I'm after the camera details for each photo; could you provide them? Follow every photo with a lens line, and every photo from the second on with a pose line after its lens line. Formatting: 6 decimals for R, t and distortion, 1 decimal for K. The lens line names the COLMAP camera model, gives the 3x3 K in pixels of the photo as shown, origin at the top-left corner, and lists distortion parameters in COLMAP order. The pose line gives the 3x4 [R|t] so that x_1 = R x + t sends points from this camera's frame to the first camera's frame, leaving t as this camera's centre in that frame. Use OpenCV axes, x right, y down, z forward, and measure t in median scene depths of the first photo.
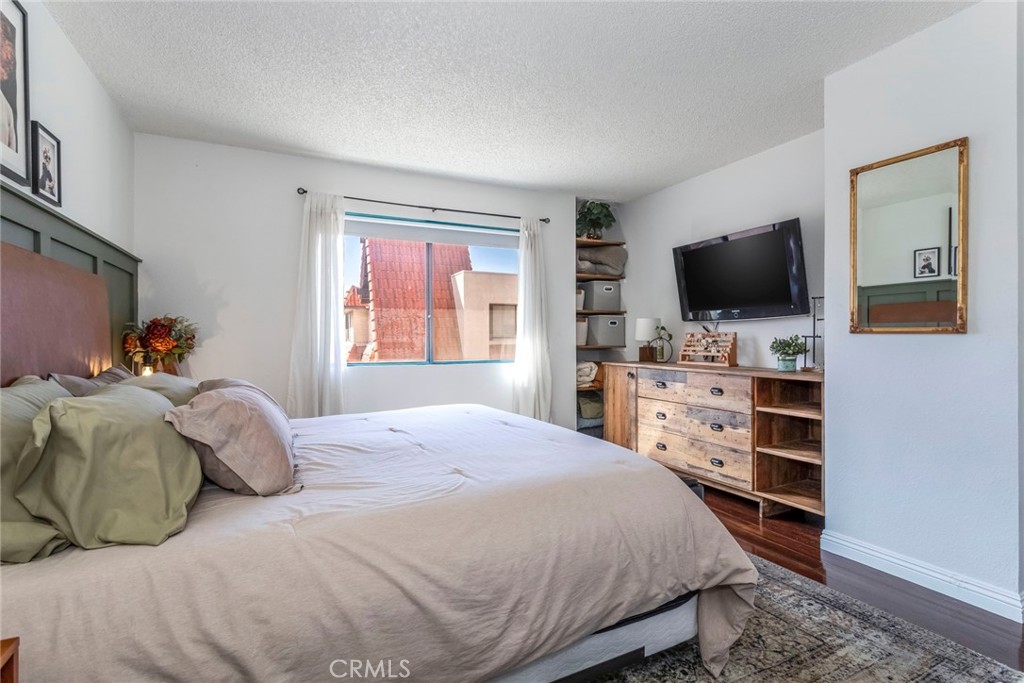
lens RADIAL K [[481.7, 0, 508.8], [0, 481.7, 339.5], [0, 0, 1]] dist [-0.039535, 0.027709]
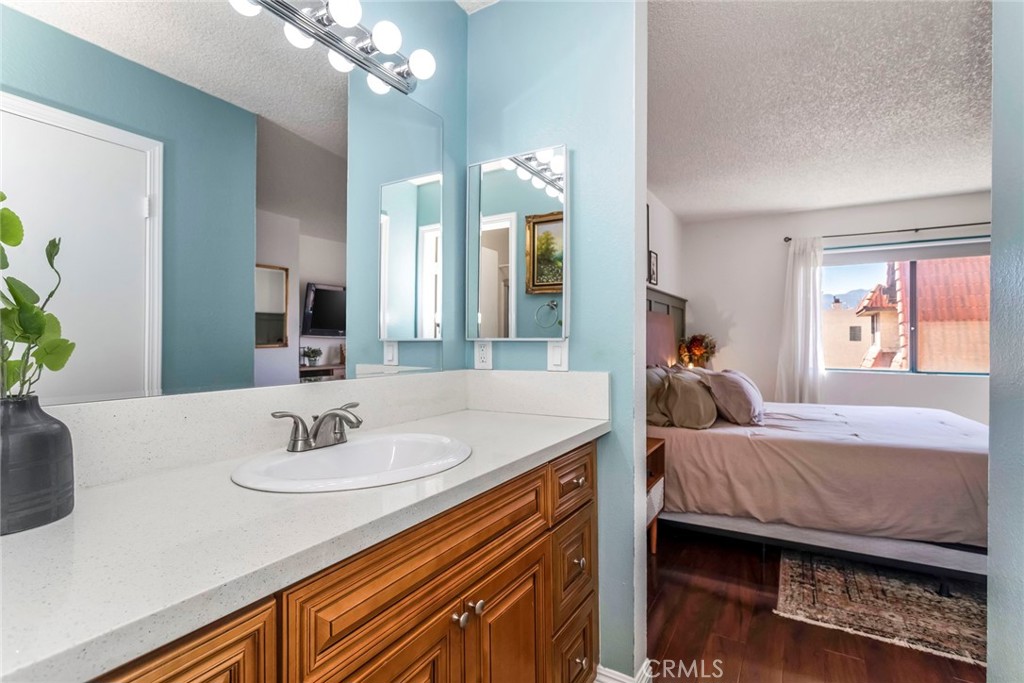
lens RADIAL K [[481.7, 0, 508.8], [0, 481.7, 339.5], [0, 0, 1]] dist [-0.039535, 0.027709]
pose [[0.540784, 0.001612, -0.841160, 0.337737], [-0.005016, 0.999987, -0.001308, -0.023921], [0.841146, 0.004927, 0.540785, -0.483888]]
